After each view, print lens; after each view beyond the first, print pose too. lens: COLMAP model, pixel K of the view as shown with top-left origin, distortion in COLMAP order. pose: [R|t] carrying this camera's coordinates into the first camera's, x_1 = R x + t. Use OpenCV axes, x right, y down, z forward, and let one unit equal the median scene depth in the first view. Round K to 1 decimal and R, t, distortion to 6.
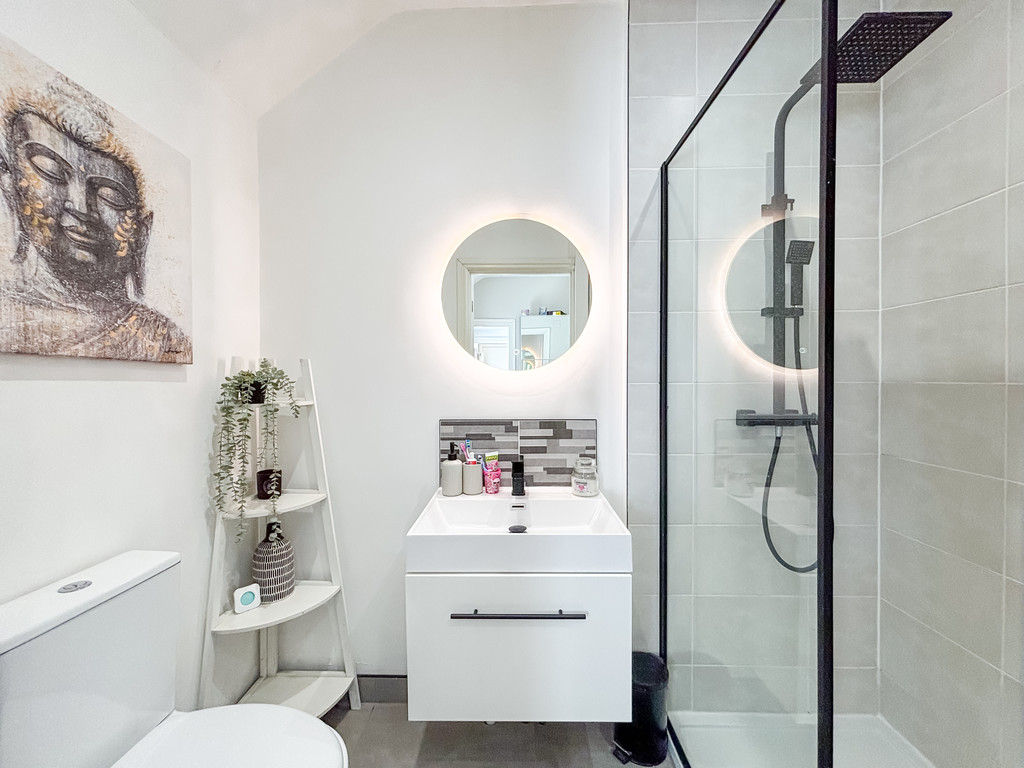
lens RADIAL K [[411.9, 0, 510.2], [0, 411.9, 379.4], [0, 0, 1]] dist [0.001941, -0.001678]
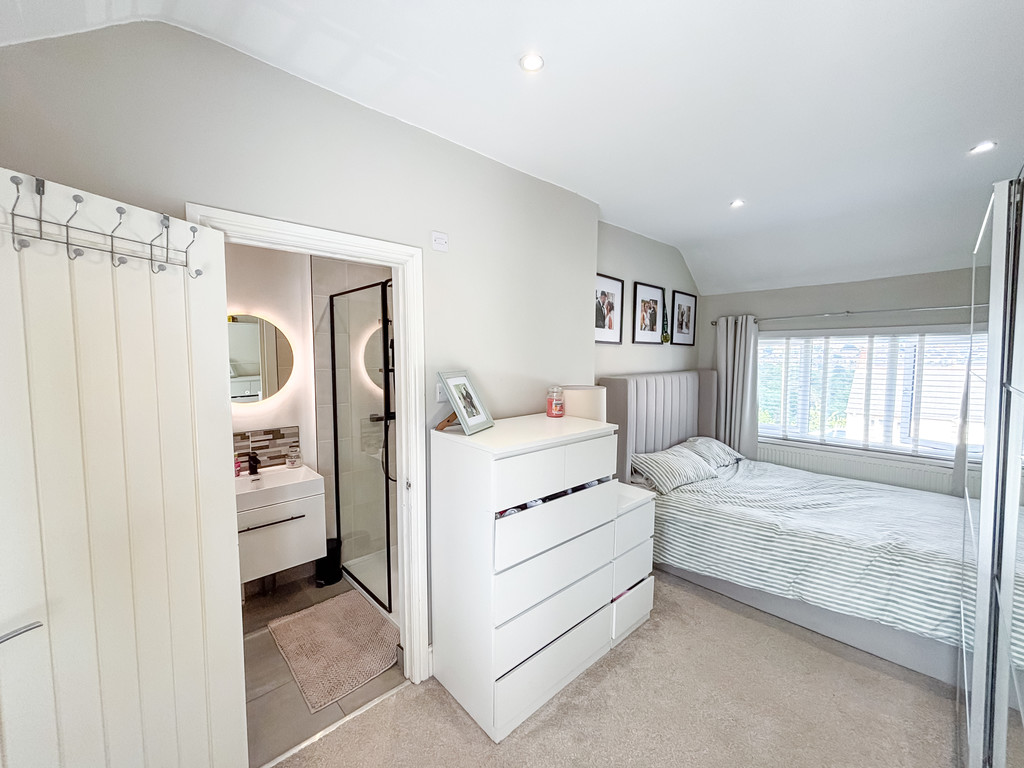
lens RADIAL K [[411.9, 0, 508.9], [0, 411.9, 385.6], [0, 0, 1]] dist [0.001941, -0.001678]
pose [[0.719790, -0.048398, 0.692502, -0.389804], [0.008915, 0.998129, 0.060491, -0.191617], [-0.694134, -0.037367, 0.718875, -0.994875]]
